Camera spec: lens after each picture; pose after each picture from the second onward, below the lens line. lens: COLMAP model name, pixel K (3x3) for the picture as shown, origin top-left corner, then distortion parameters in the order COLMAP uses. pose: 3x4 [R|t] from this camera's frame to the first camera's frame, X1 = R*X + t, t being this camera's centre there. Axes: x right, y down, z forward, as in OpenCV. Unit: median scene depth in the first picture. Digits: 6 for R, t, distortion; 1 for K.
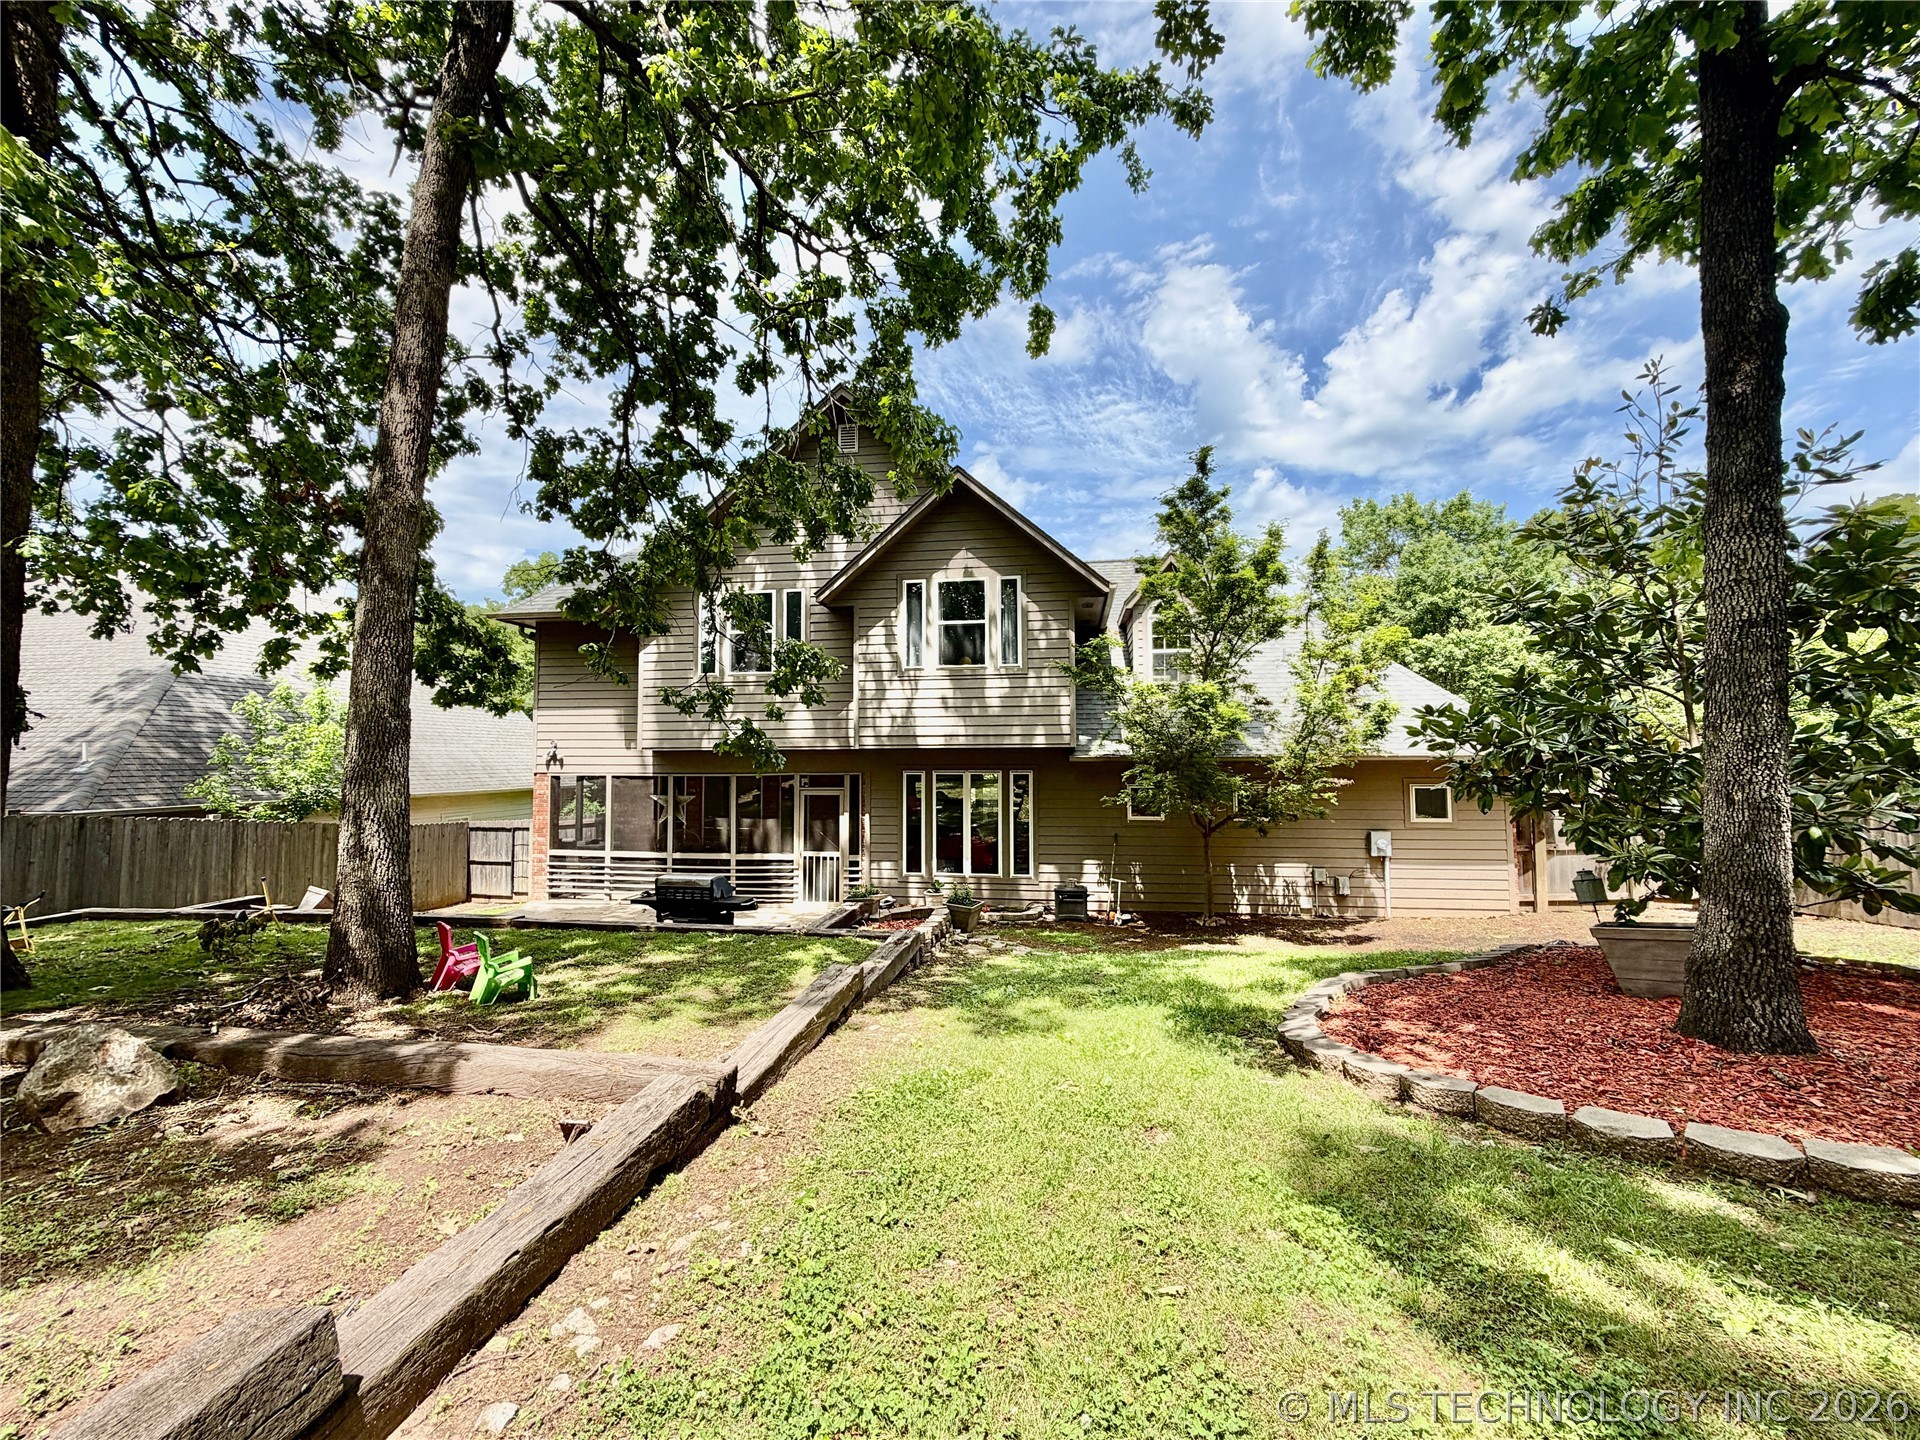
lens RADIAL K [[762.0, 0, 960.0], [0, 762.0, 720.0], [0, 0, 1]] dist [-0.000576, 0.000052]
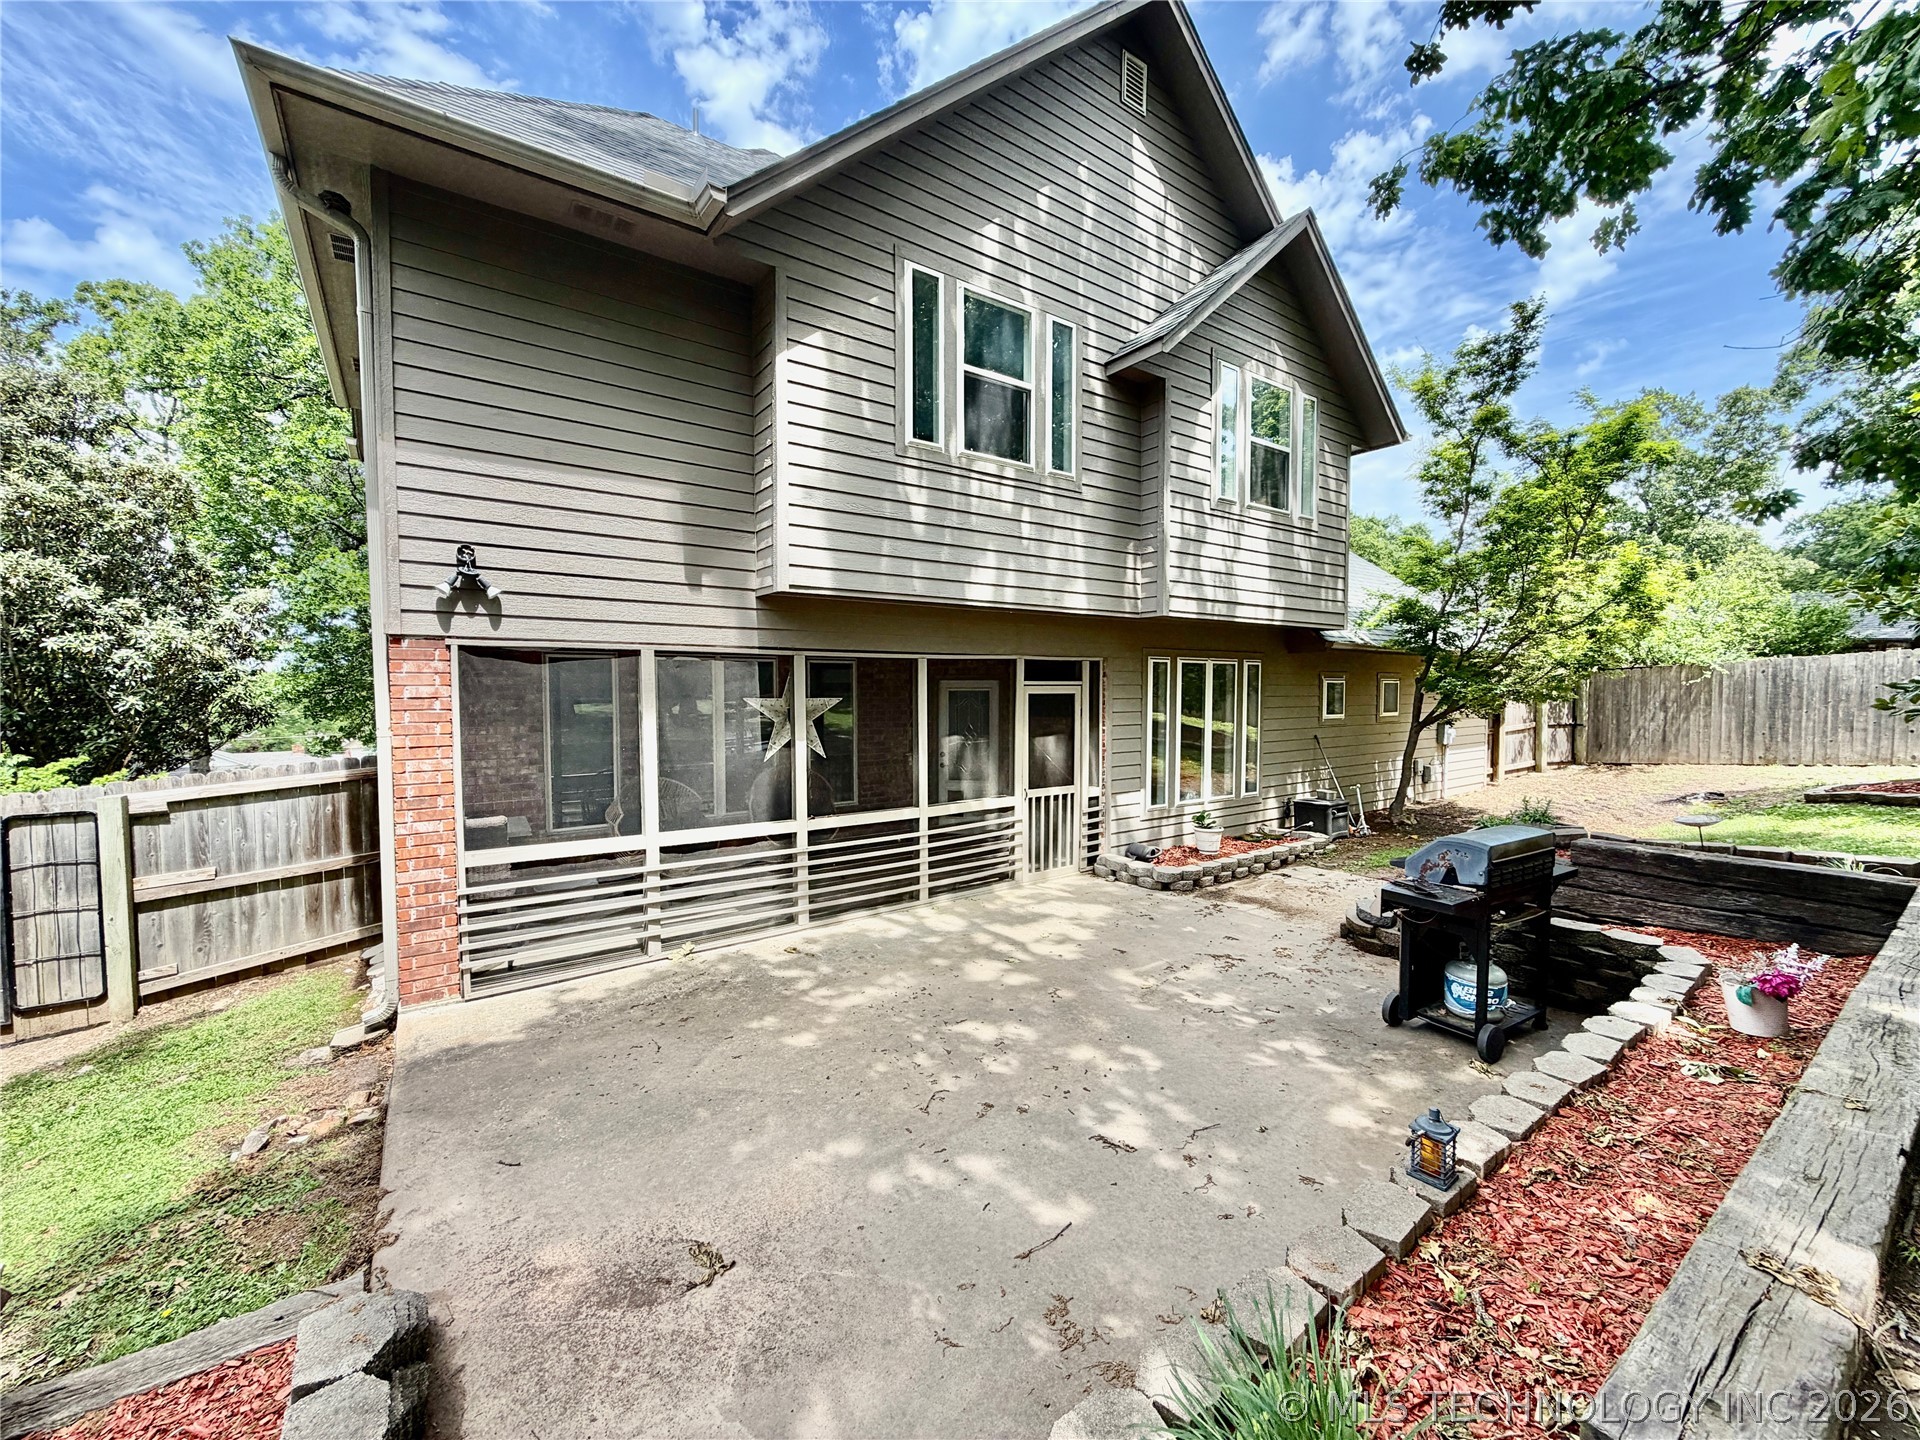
lens RADIAL K [[762.0, 0, 960.0], [0, 762.0, 720.0], [0, 0, 1]] dist [-0.000576, 0.000052]
pose [[0.721102, -0.026358, 0.692328, -0.696358], [-0.038199, 0.996243, 0.077716, 0.081135], [-0.691775, -0.082488, 0.717386, 0.666699]]
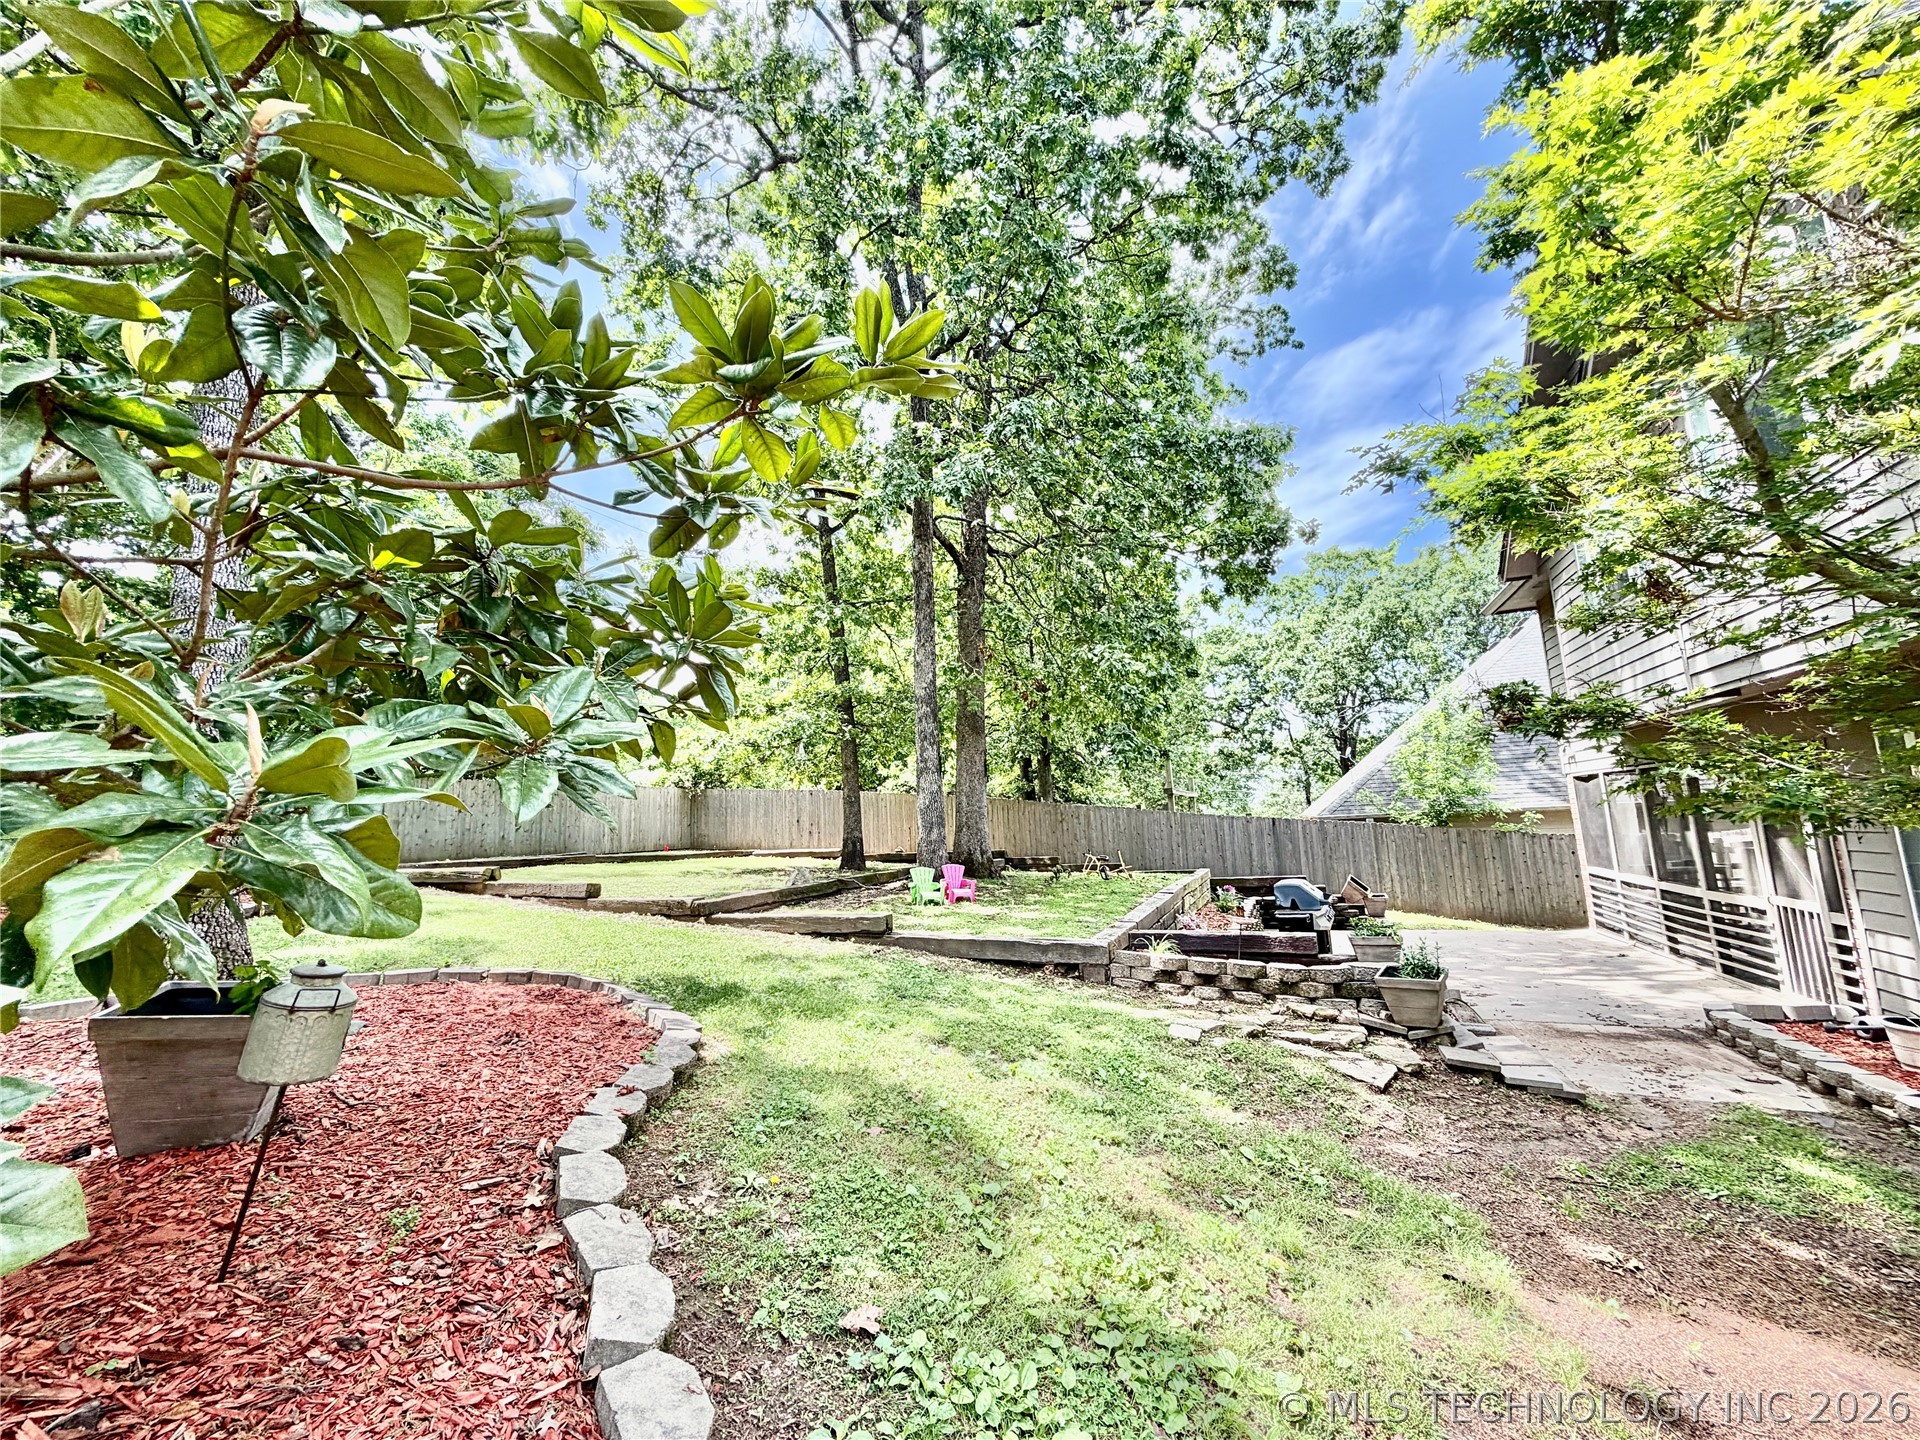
lens RADIAL K [[760.7, 0, 955.7], [0, 760.7, 717.3], [0, 0, 1]] dist [-0.000621, 0.000177]
pose [[-0.255153, -0.122271, -0.959139, 0.504294], [0.101088, 0.983163, -0.152225, 0.076852], [0.961602, -0.135798, -0.238497, 0.633156]]
